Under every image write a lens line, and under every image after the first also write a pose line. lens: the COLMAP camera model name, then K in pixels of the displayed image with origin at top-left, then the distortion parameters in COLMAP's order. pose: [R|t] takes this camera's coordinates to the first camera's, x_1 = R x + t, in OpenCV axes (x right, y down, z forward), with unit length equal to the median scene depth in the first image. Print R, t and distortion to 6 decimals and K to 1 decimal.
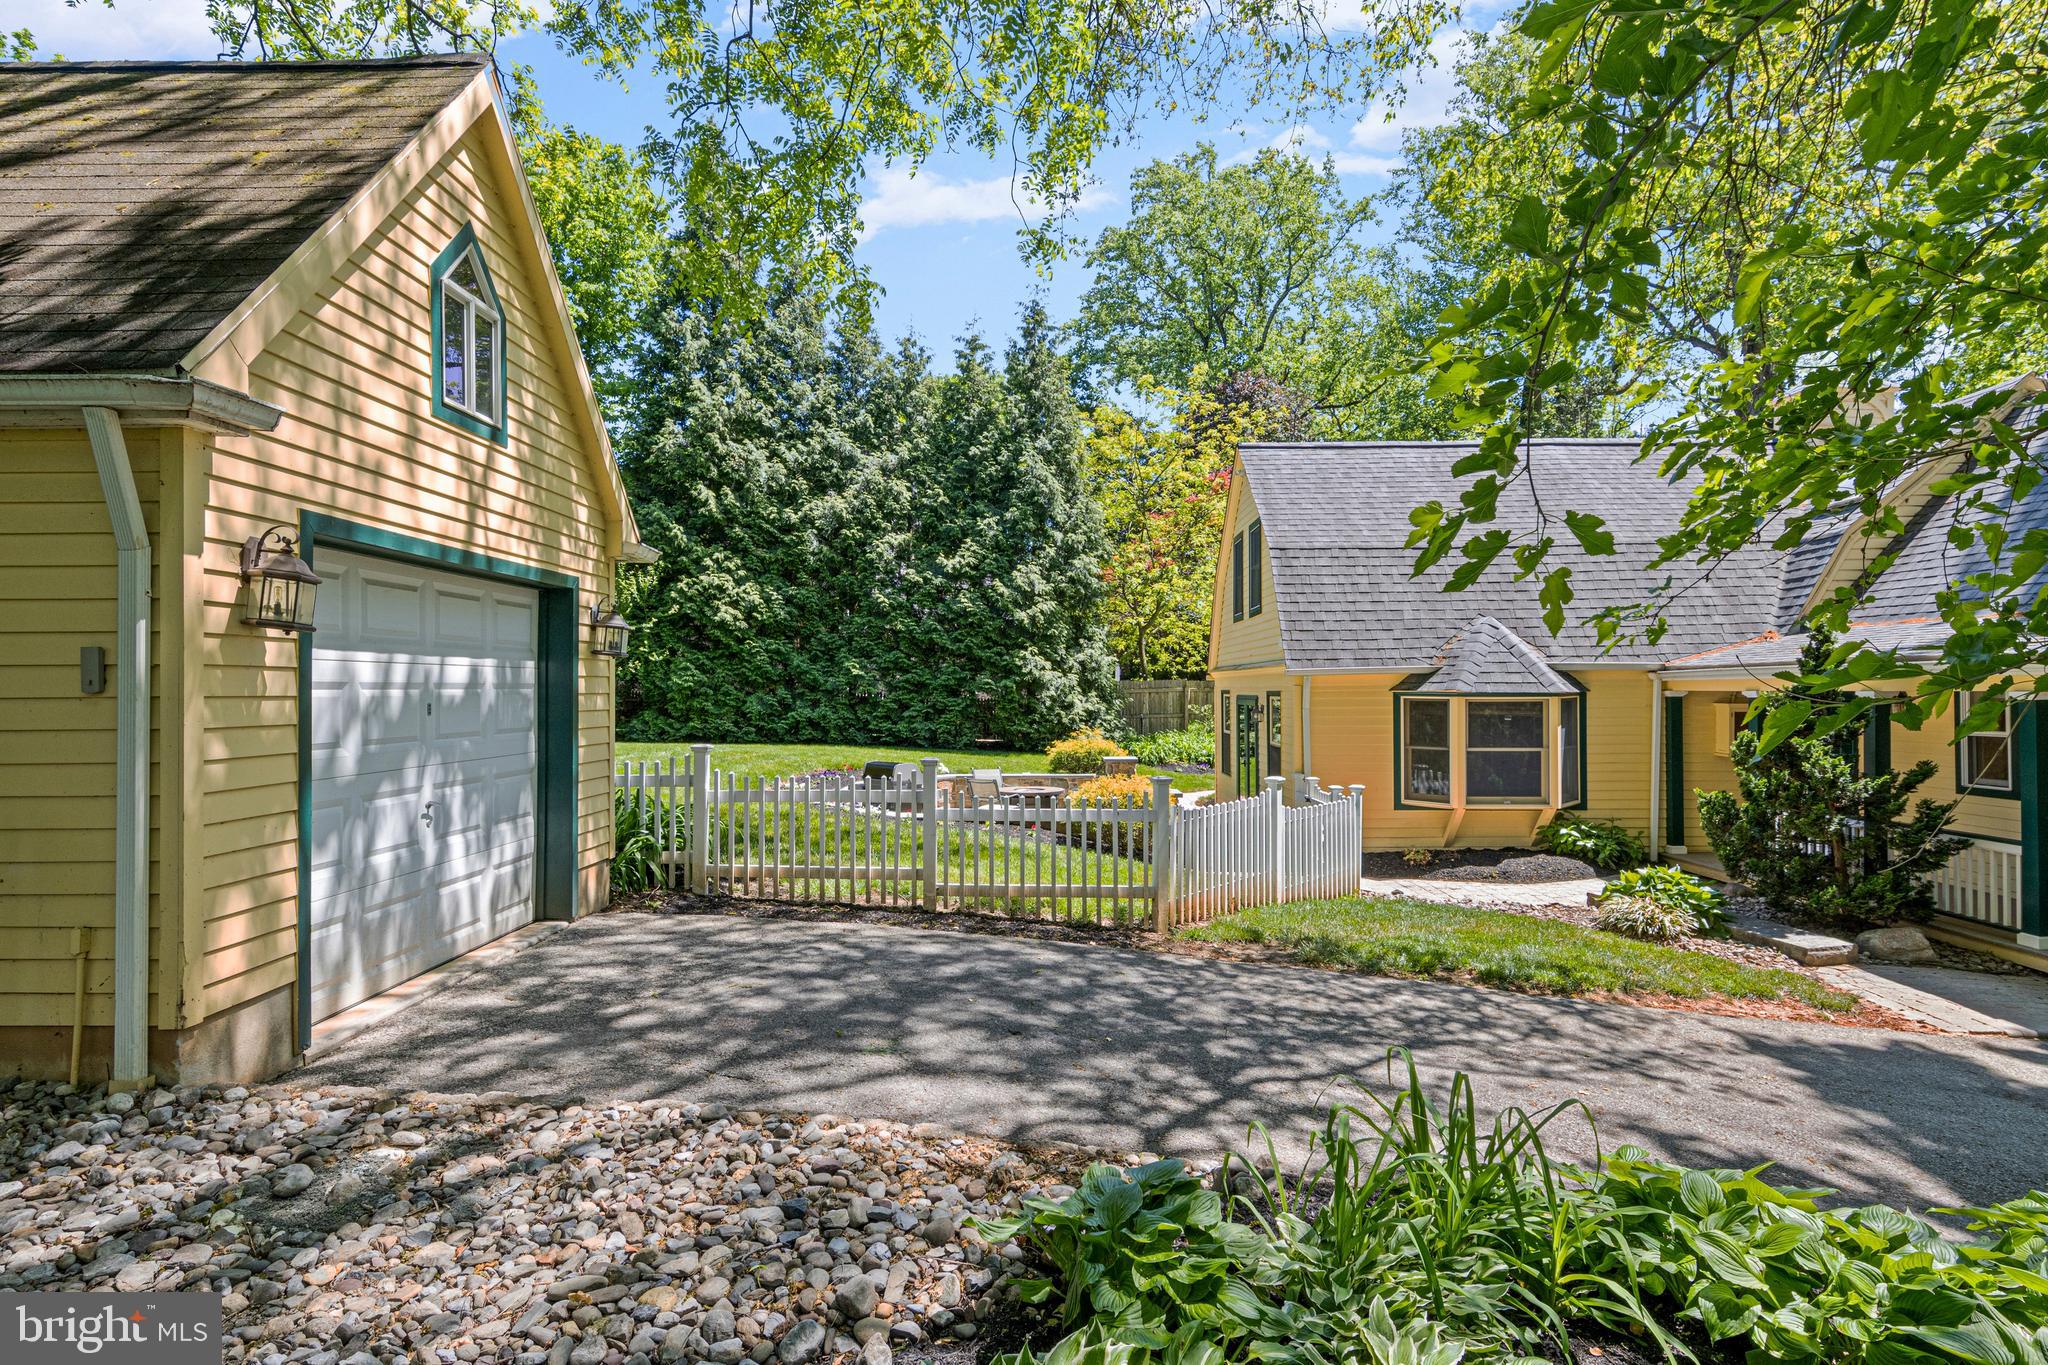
lens RADIAL K [[1044.0, 0, 1021.3], [0, 1044.0, 688.7], [0, 0, 1]] dist [0.017330, -0.002542]
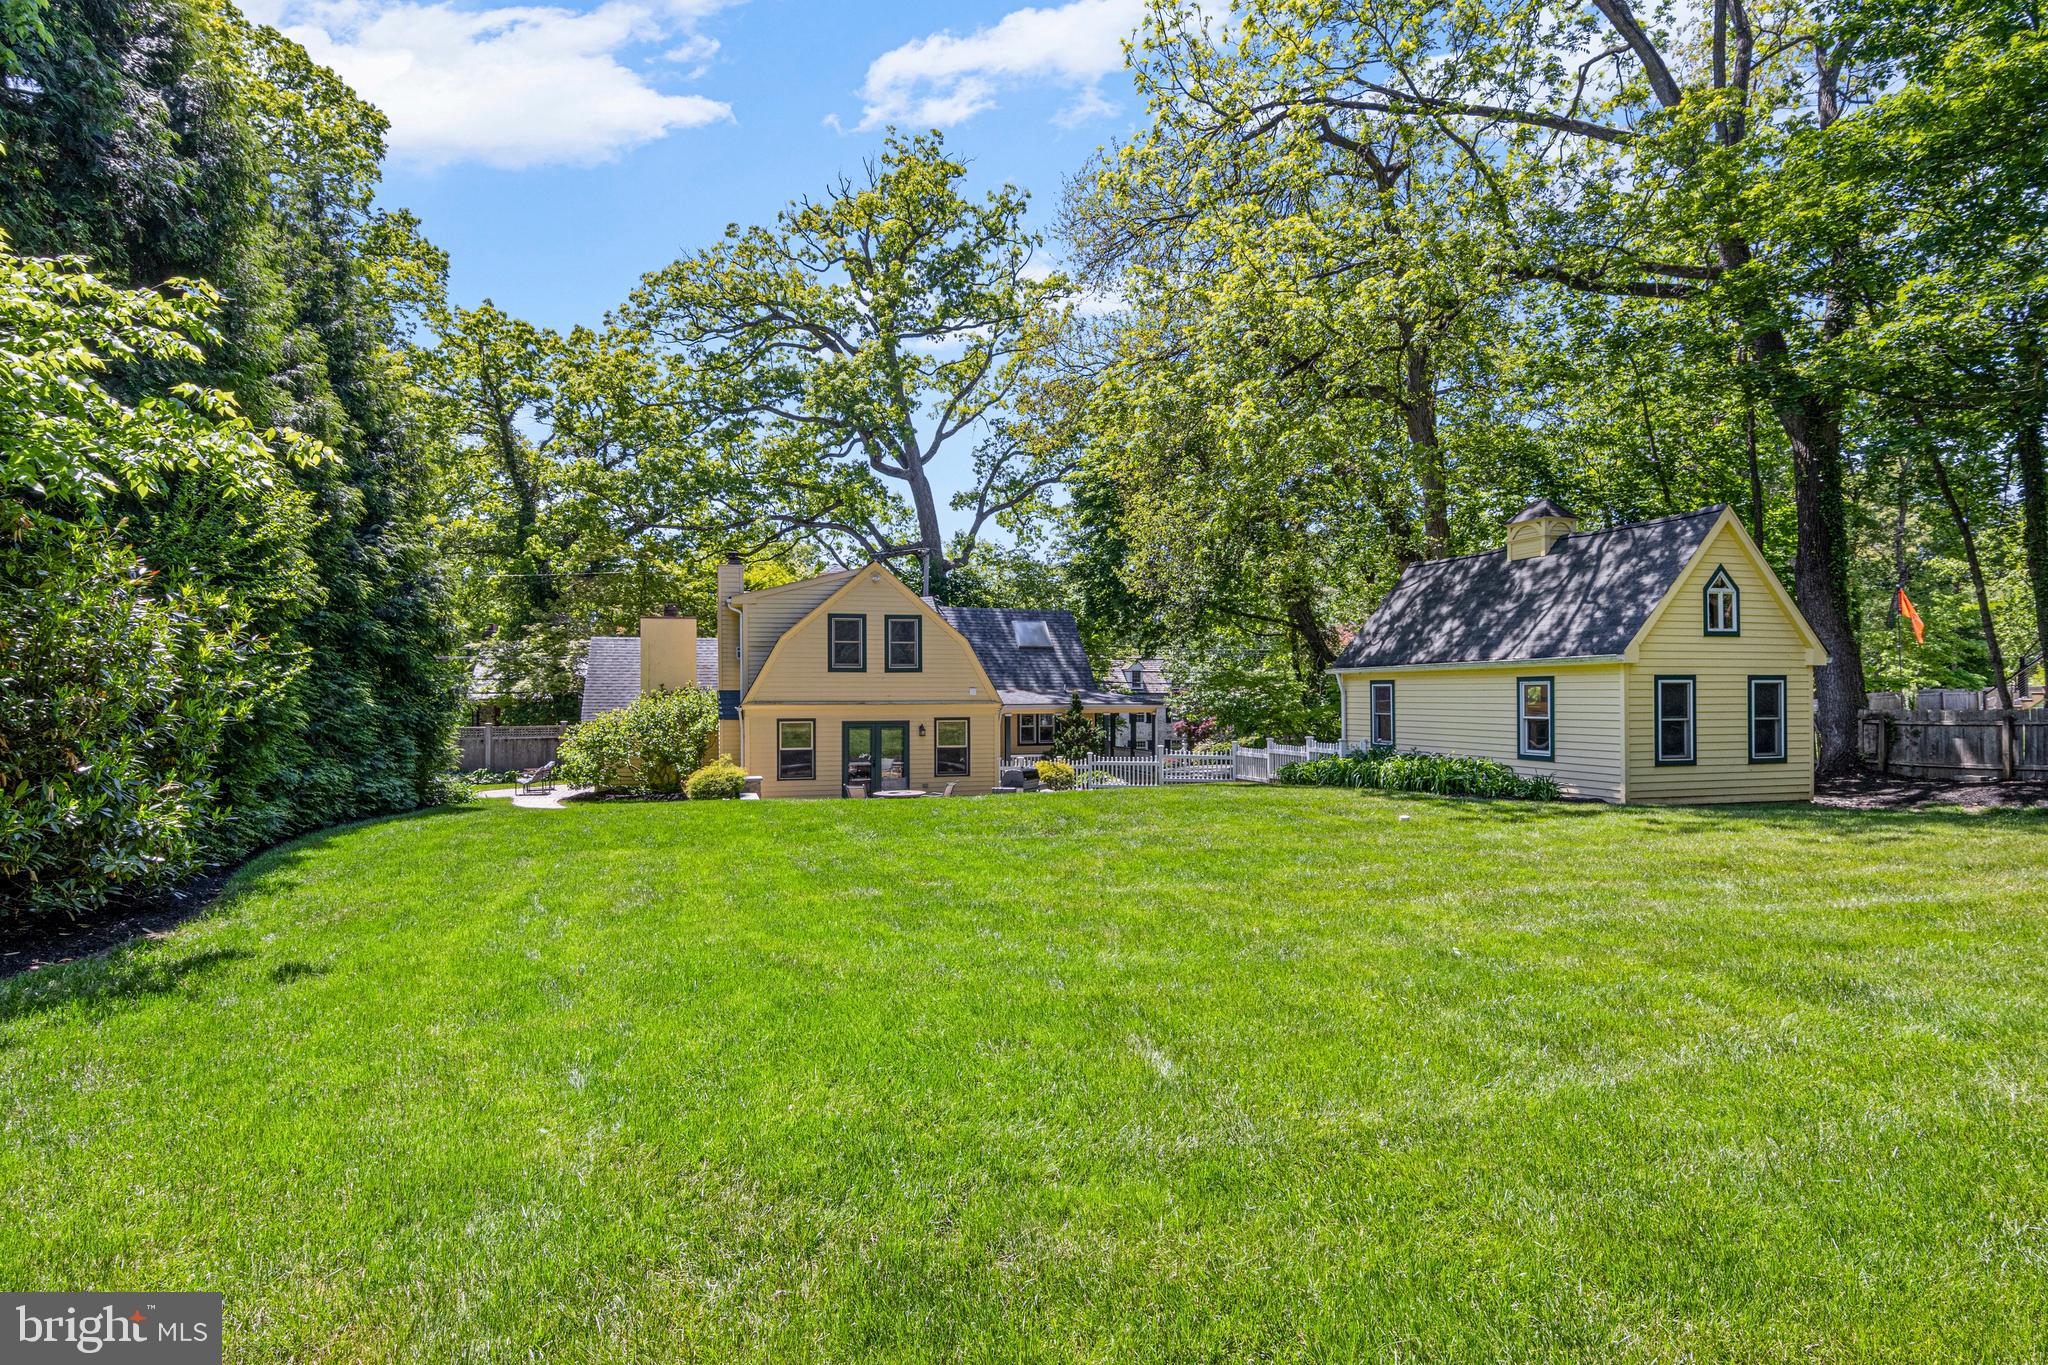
lens RADIAL K [[1044.7, 0, 1024.8], [0, 1044.7, 686.2], [0, 0, 1]] dist [0.016274, -0.004858]
pose [[-0.306635, 0.011970, 0.951752, -0.876929], [0.002570, 0.999928, -0.011748, -0.017422], [-0.951824, -0.001156, -0.306643, 0.822478]]
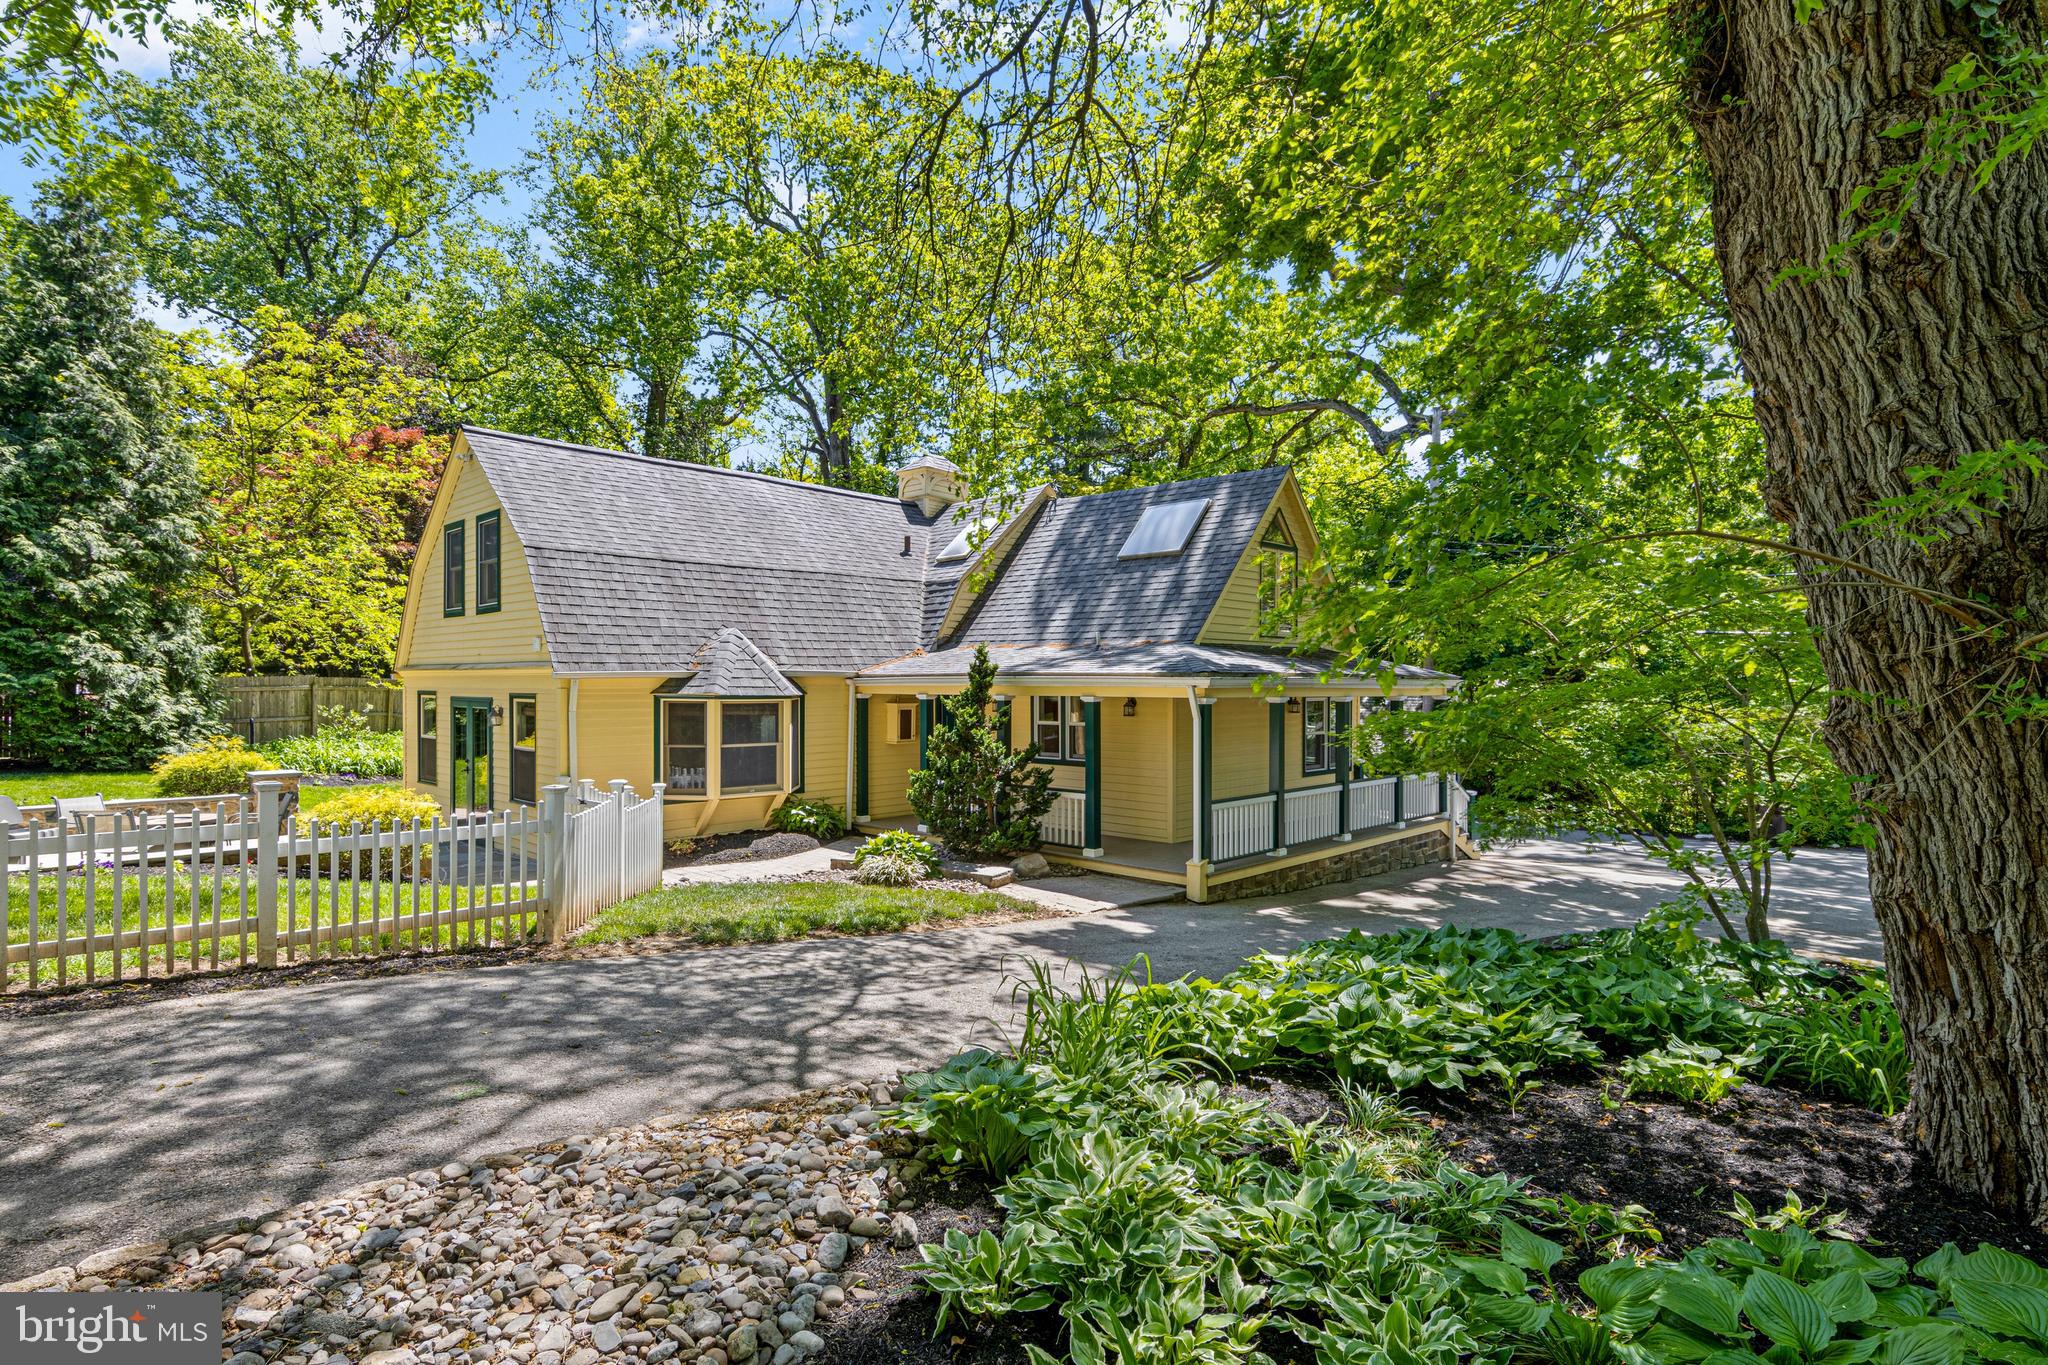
lens RADIAL K [[1044.0, 0, 1021.3], [0, 1044.0, 688.7], [0, 0, 1]] dist [0.017330, -0.002542]
pose [[0.679960, 0.002967, 0.733243, -0.088956], [-0.005962, 0.999981, 0.001483, -0.003554], [-0.733225, -0.005380, 0.679965, 0.001732]]
